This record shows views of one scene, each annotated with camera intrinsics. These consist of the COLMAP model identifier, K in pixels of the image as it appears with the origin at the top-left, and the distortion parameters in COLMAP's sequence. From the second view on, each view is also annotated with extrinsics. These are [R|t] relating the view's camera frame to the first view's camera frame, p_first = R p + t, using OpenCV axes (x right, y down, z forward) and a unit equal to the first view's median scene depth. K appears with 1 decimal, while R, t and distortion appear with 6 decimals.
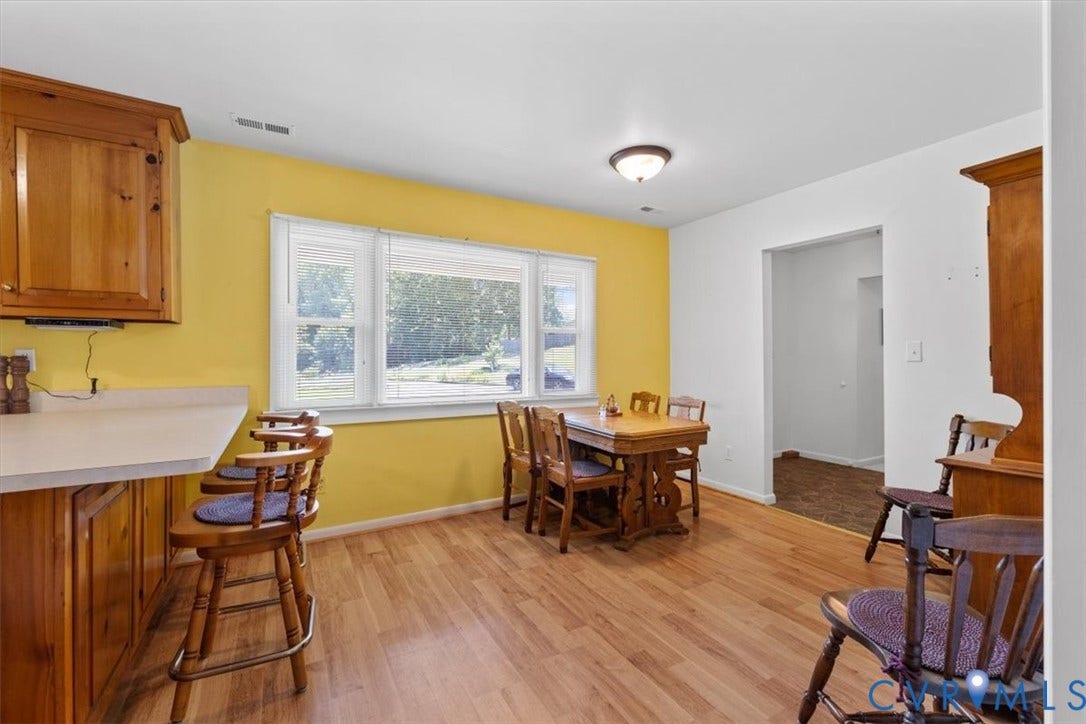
lens RADIAL K [[454.4, 0, 538.9], [0, 454.4, 358.6], [0, 0, 1]] dist [0.000507, 0.000235]
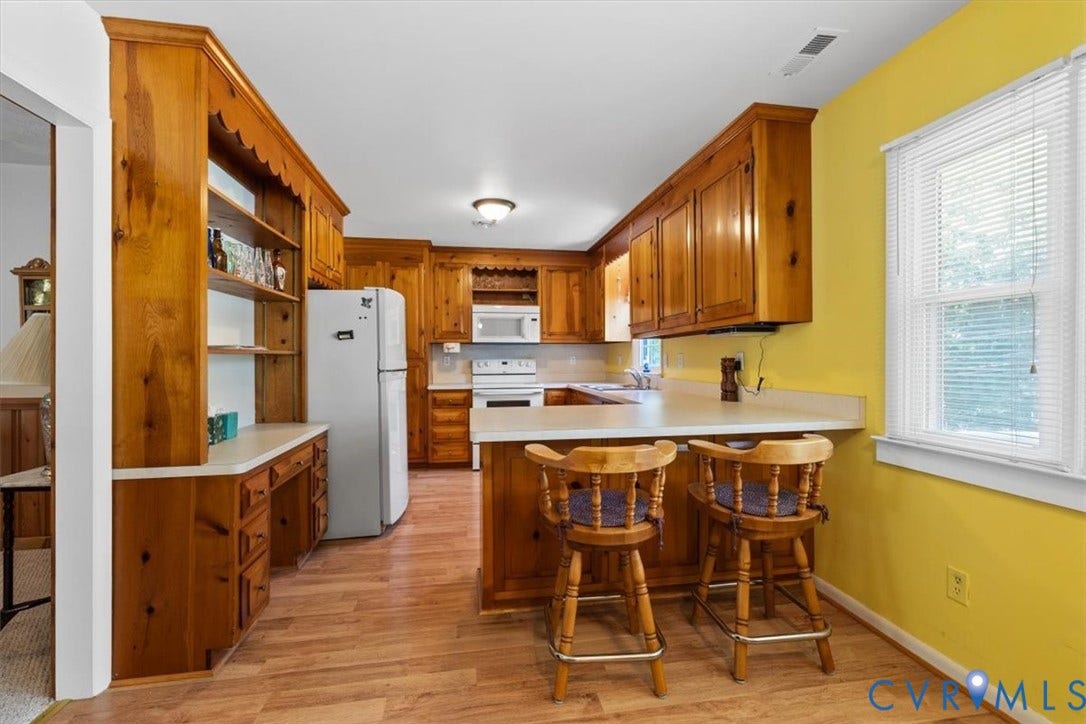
lens RADIAL K [[454.4, 0, 538.9], [0, 454.4, 358.6], [0, 0, 1]] dist [0.000507, 0.000235]
pose [[-0.346583, -0.000993, -0.938019, 0.277284], [0.004644, 0.999985, -0.002774, -0.002698], [0.938008, -0.005318, -0.346573, 0.882759]]
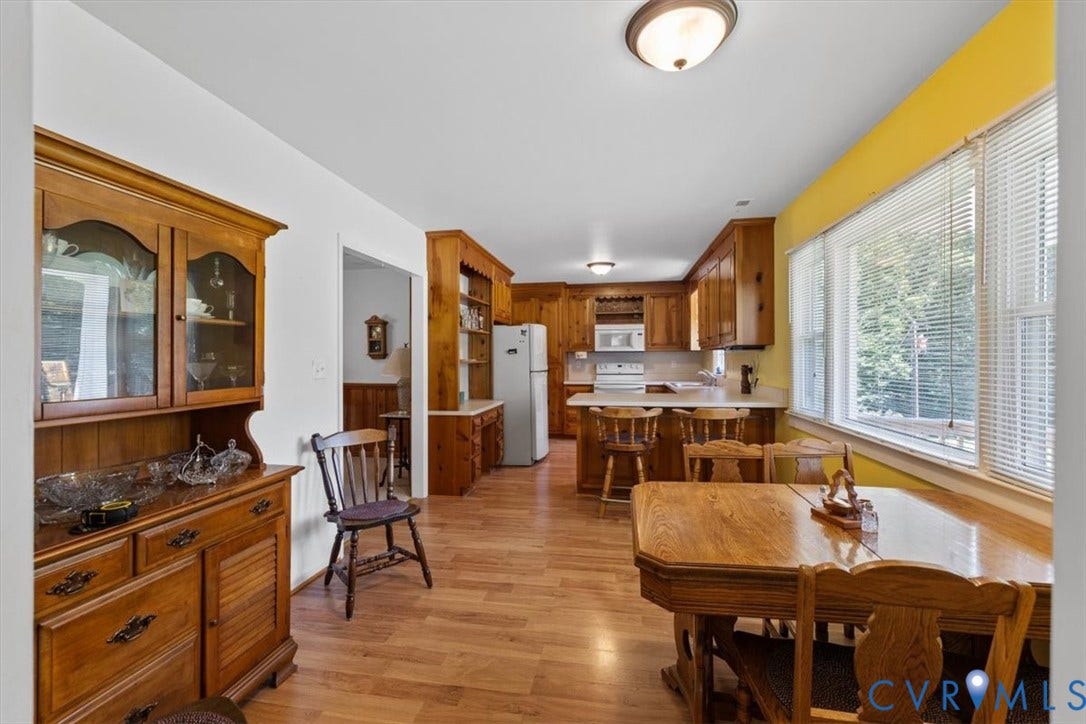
lens RADIAL K [[454.4, 0, 538.9], [0, 454.4, 358.6], [0, 0, 1]] dist [0.000507, 0.000235]
pose [[-0.637525, 0.000650, -0.770430, 0.939720], [0.004264, 0.999987, -0.002684, -0.031985], [0.770418, -0.004996, -0.637519, 1.484924]]
